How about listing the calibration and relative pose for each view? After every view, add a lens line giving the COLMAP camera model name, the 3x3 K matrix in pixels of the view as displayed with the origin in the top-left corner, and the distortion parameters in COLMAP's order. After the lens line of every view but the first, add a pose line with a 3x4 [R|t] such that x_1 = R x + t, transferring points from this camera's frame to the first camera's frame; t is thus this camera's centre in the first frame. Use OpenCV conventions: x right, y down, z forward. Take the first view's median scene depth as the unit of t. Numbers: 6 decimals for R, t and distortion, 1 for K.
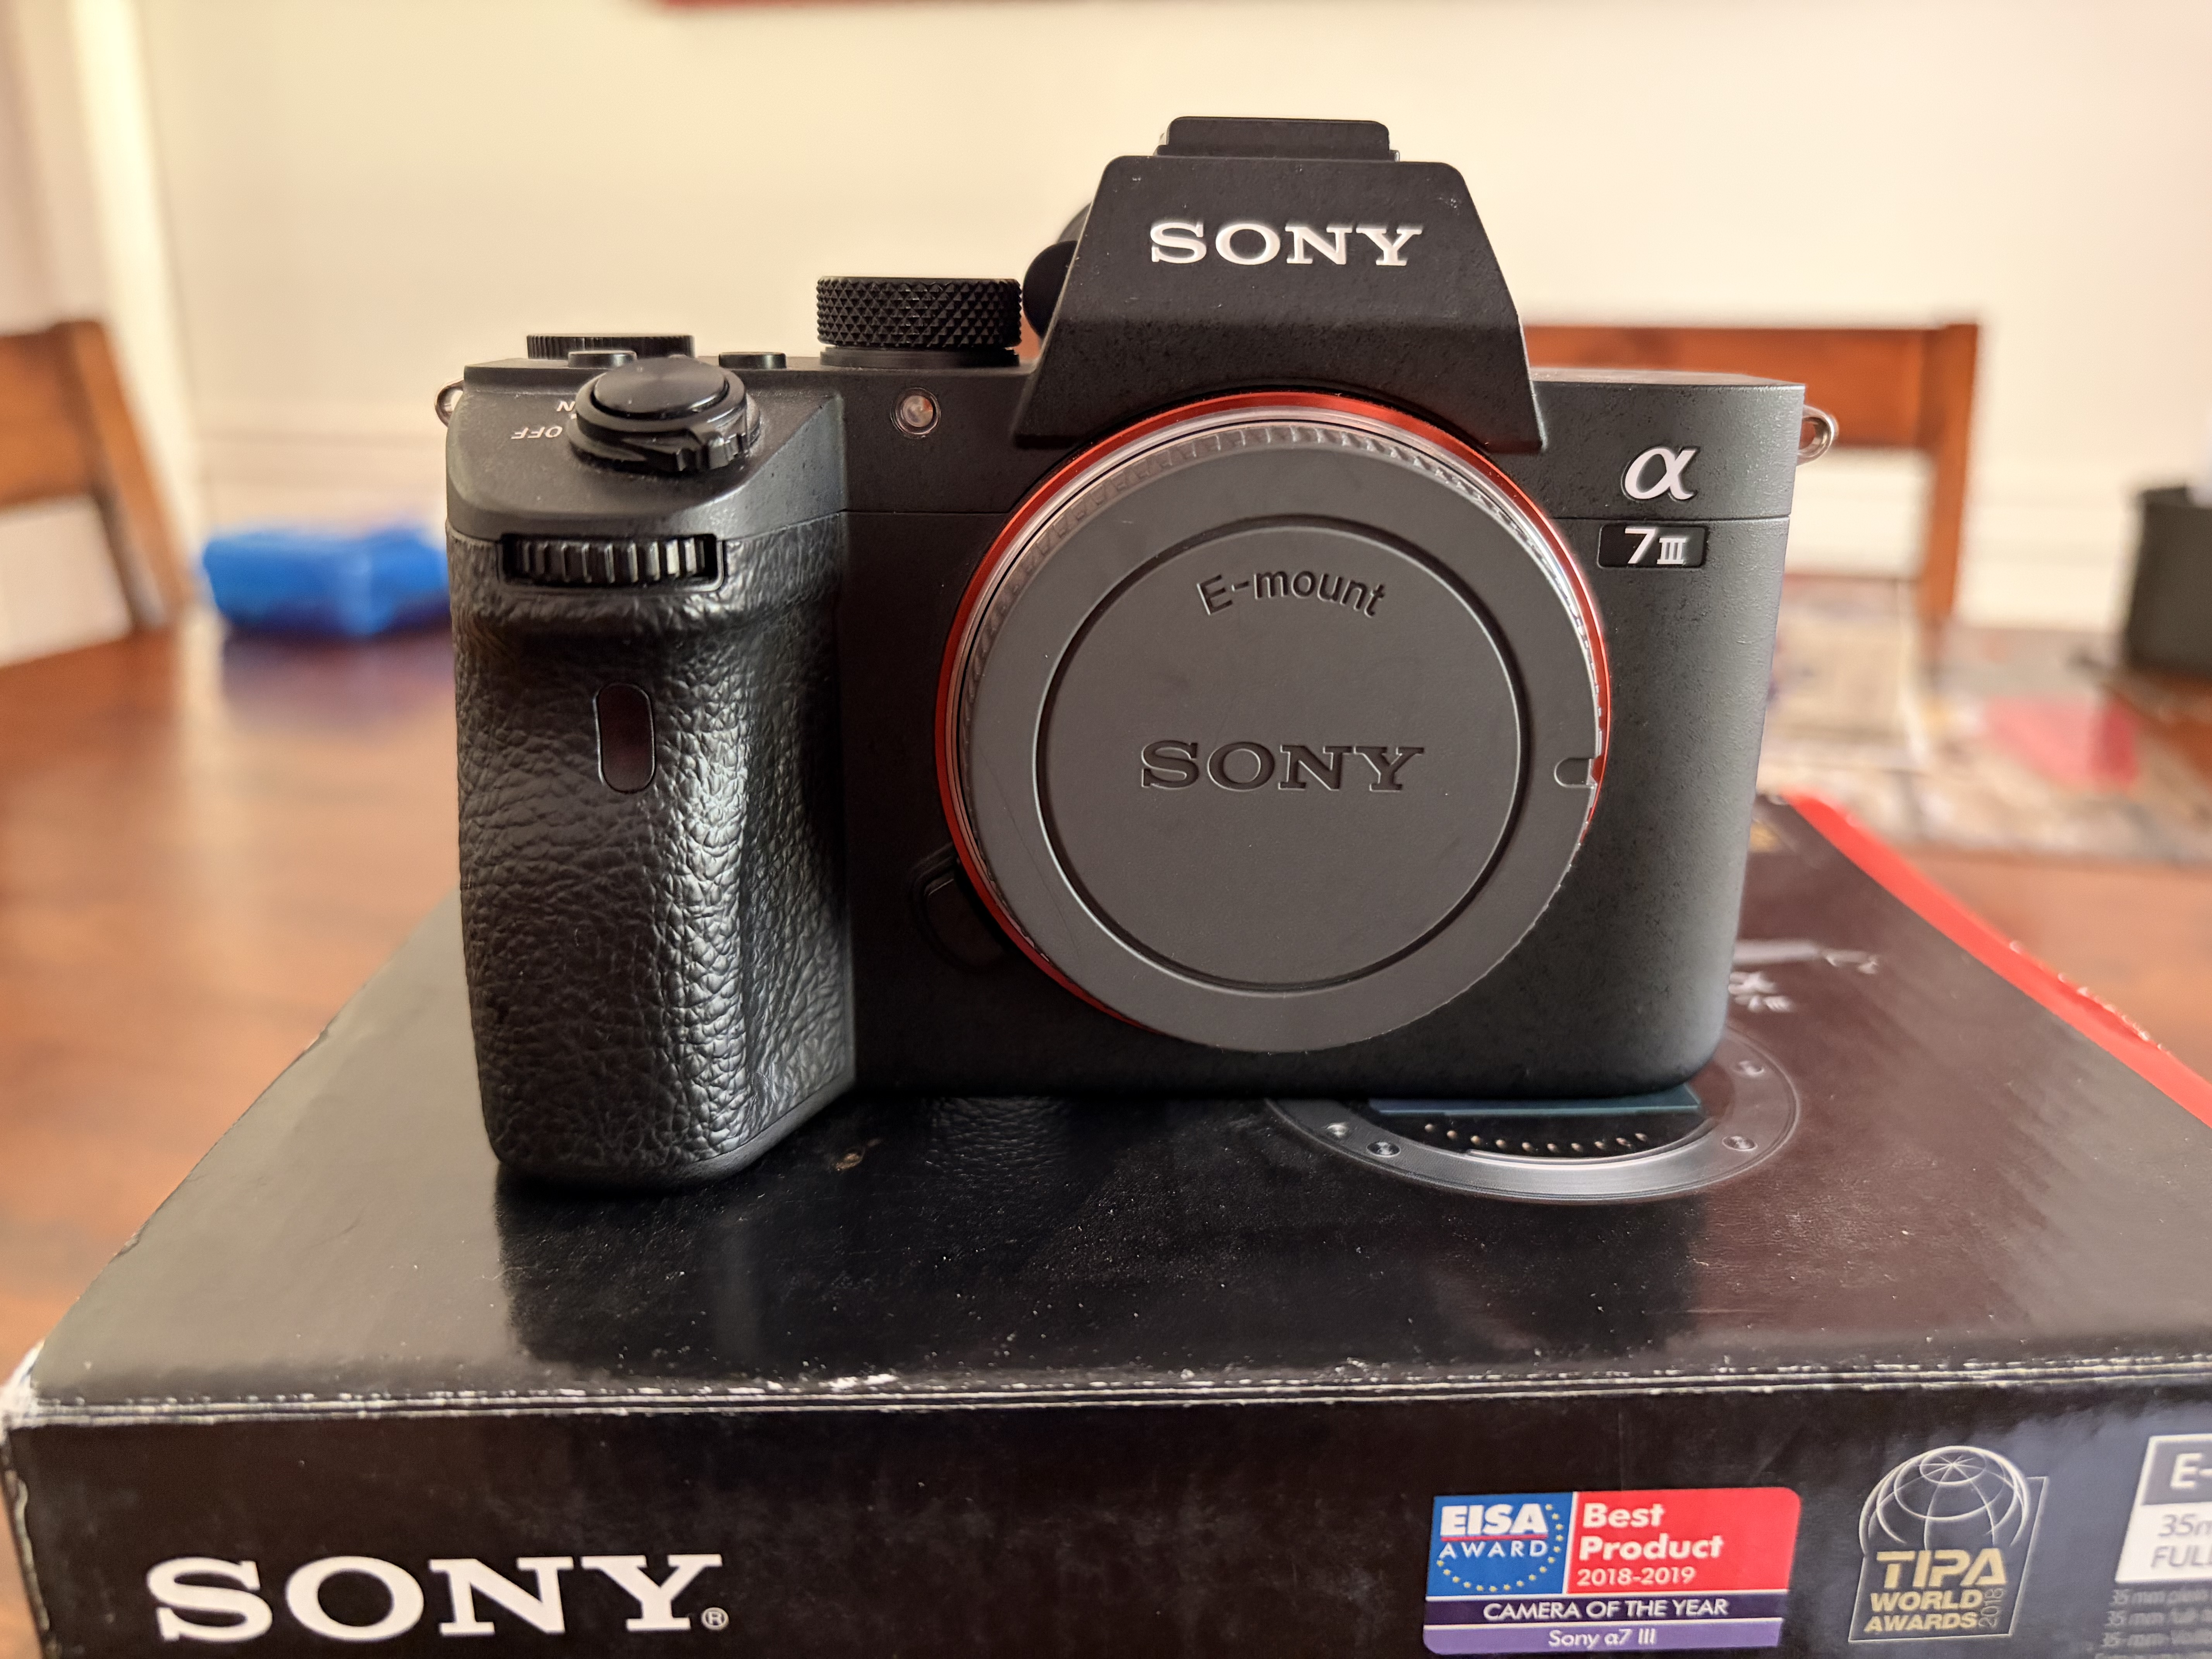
lens RADIAL K [[1669.0, 0, 1067.4], [0, 1669.0, 828.0], [0, 0, 1]] dist [-0.069103, 0.014740]
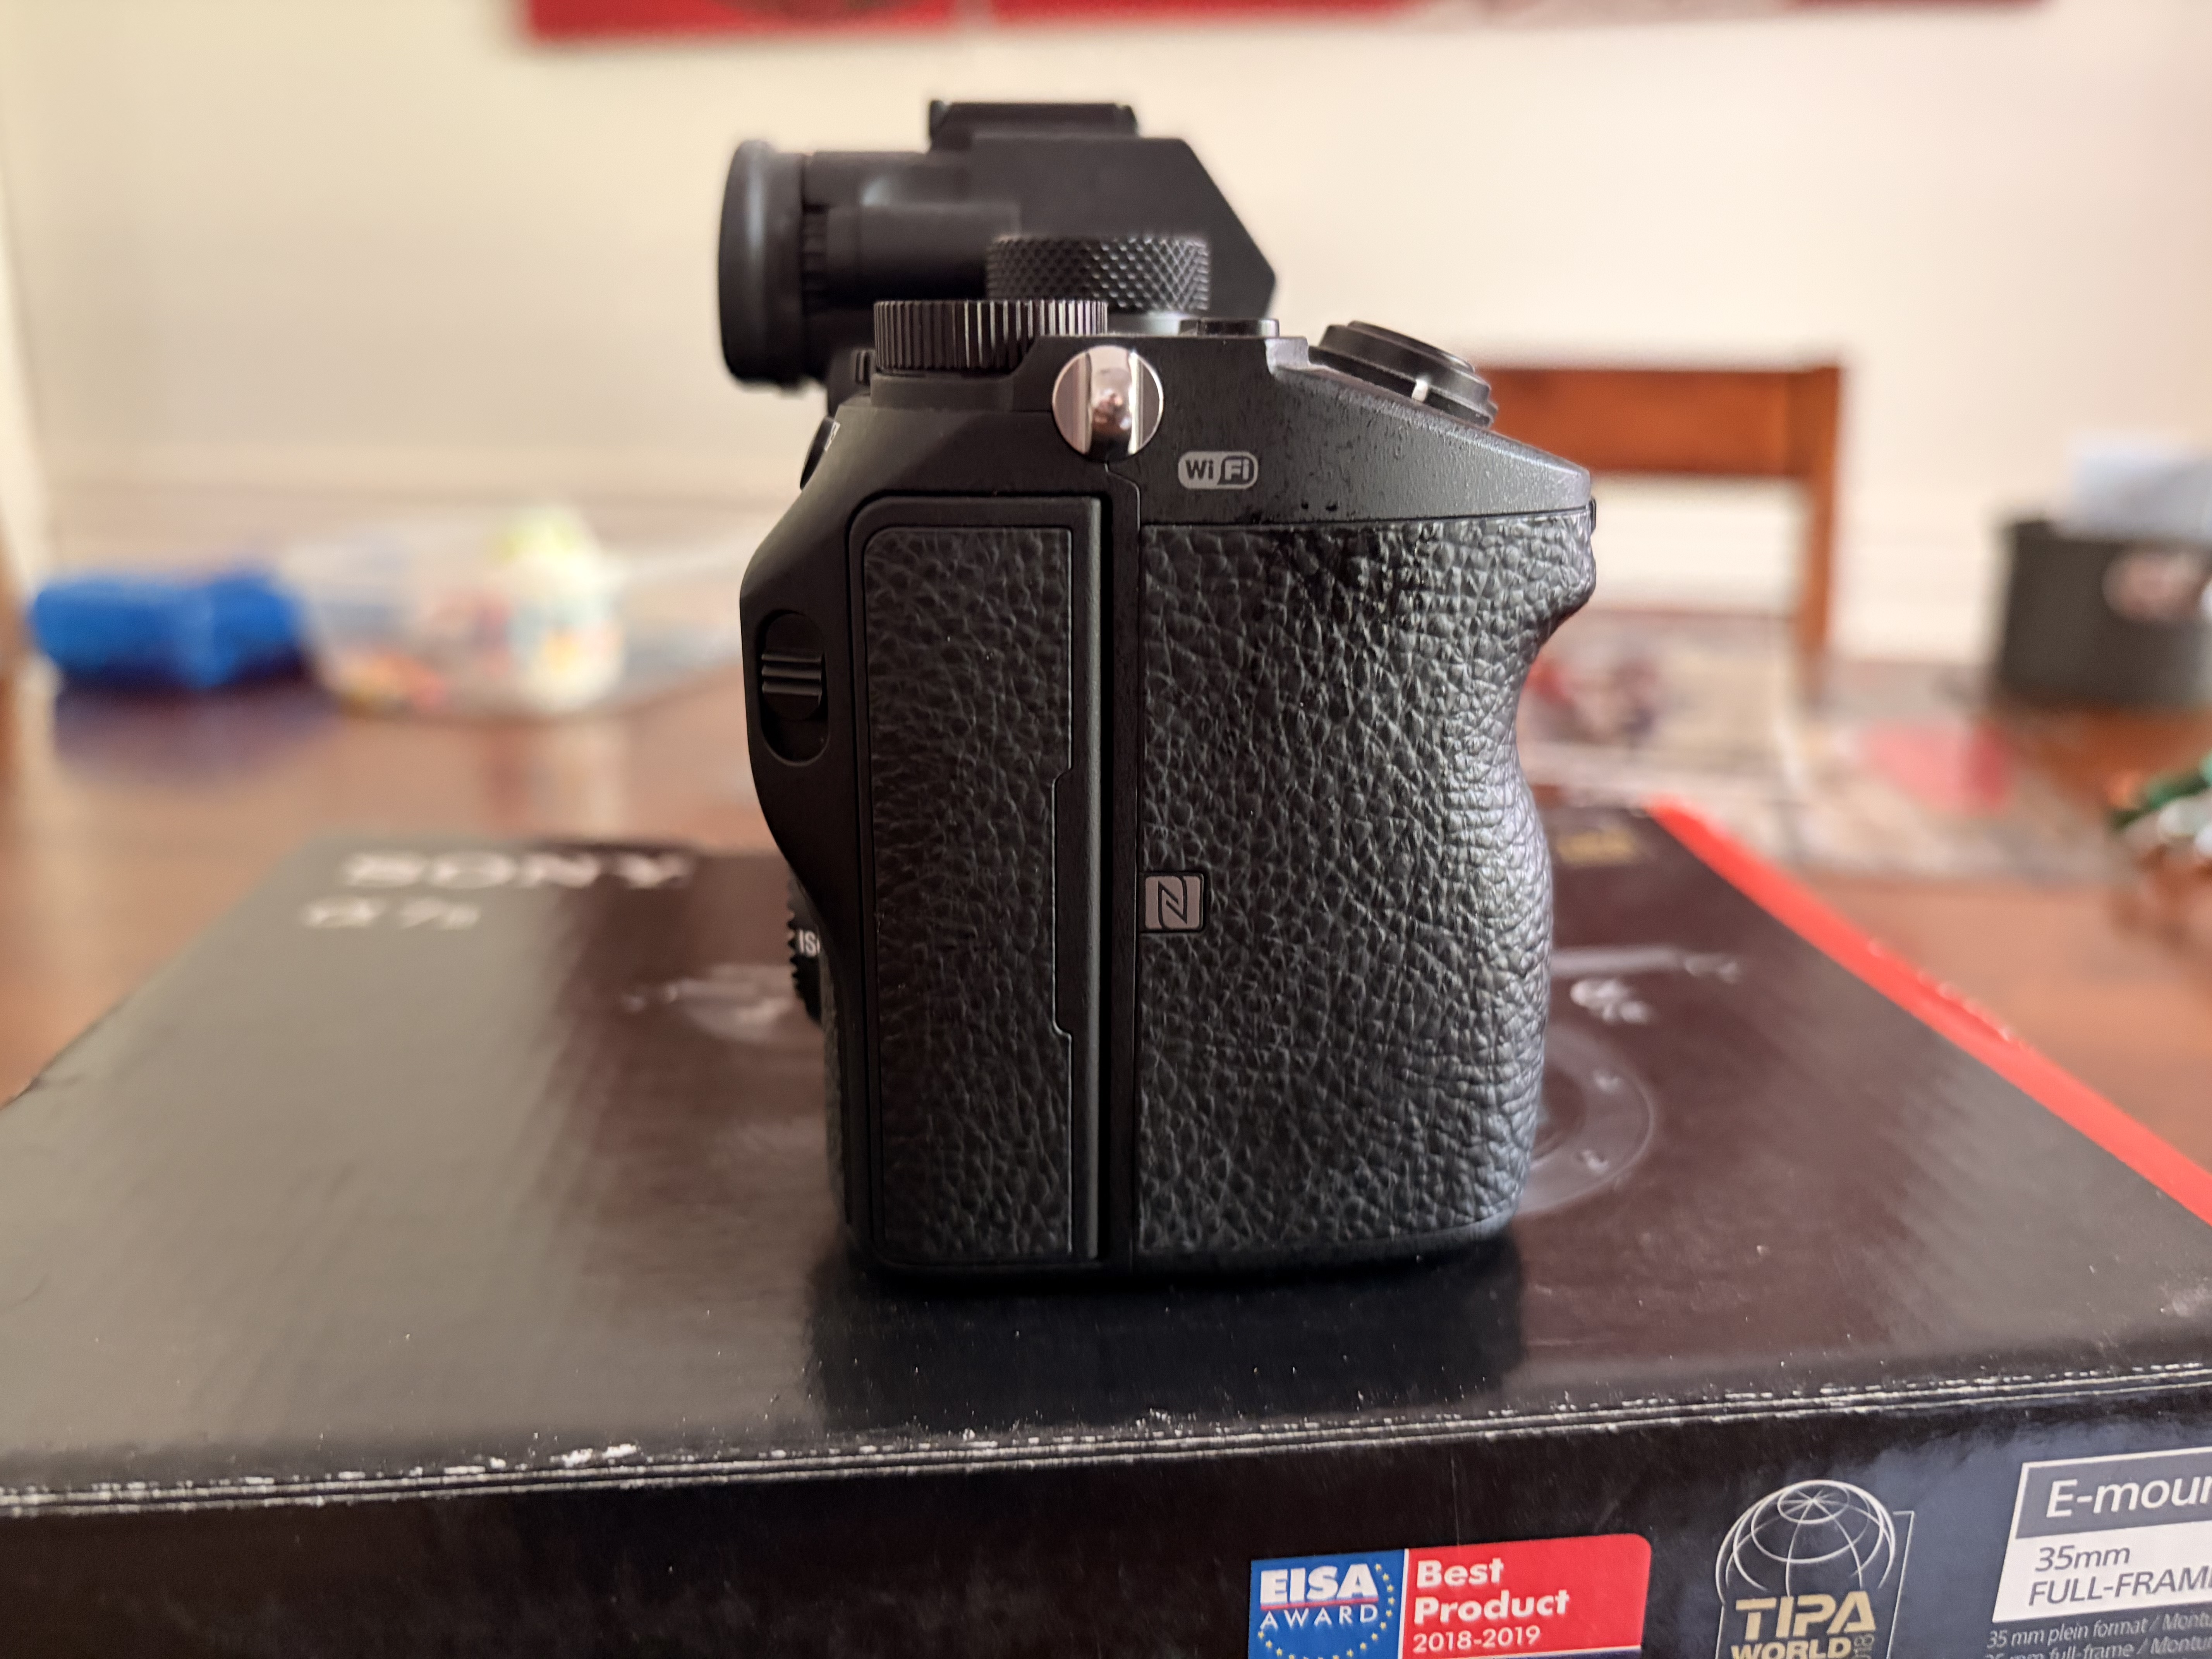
lens RADIAL K [[1699.6, 0, 1106.0], [0, 1699.6, 829.5], [0, 0, 1]] dist [-0.124884, 0.096563]
pose [[0.996601, -0.013690, 0.081231, 0.075823], [0.015789, 0.999556, -0.025250, 0.030250], [-0.080849, 0.026446, 0.996375, 0.094590]]
